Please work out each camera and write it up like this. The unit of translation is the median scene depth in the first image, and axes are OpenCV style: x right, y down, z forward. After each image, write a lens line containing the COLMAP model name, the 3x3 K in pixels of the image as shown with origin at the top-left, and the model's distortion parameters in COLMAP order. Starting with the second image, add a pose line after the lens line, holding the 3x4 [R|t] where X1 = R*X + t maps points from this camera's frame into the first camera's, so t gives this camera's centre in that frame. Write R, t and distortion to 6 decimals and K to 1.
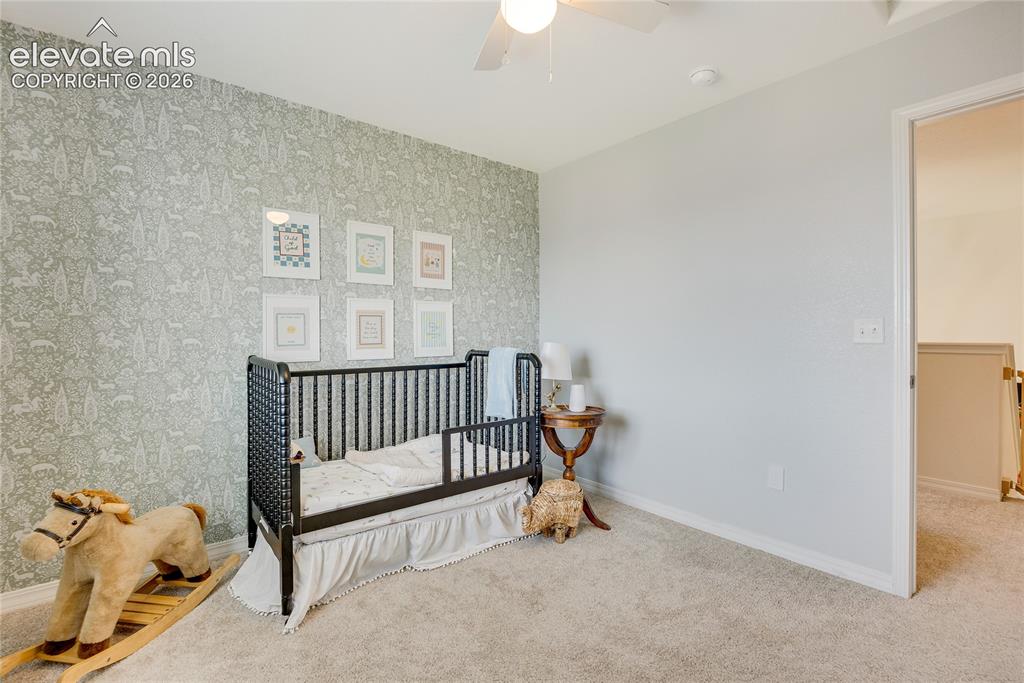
lens RADIAL K [[442.0, 0, 515.9], [0, 442.0, 338.8], [0, 0, 1]] dist [-0.003533, 0.001421]
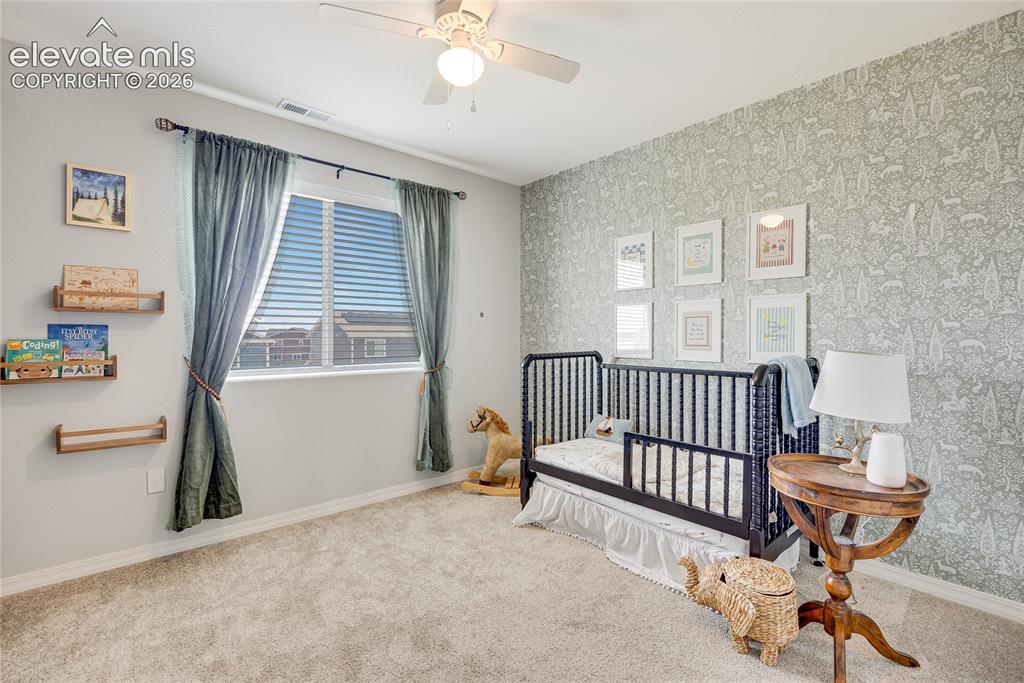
lens RADIAL K [[466.5, 0, 515.6], [0, 466.5, 335.6], [0, 0, 1]] dist [-0.007373, -0.000843]
pose [[0.065282, 0.004275, -0.997858, 0.674529], [-0.011537, 0.999927, 0.003529, -0.009352], [0.997800, 0.011282, 0.065327, 0.523339]]
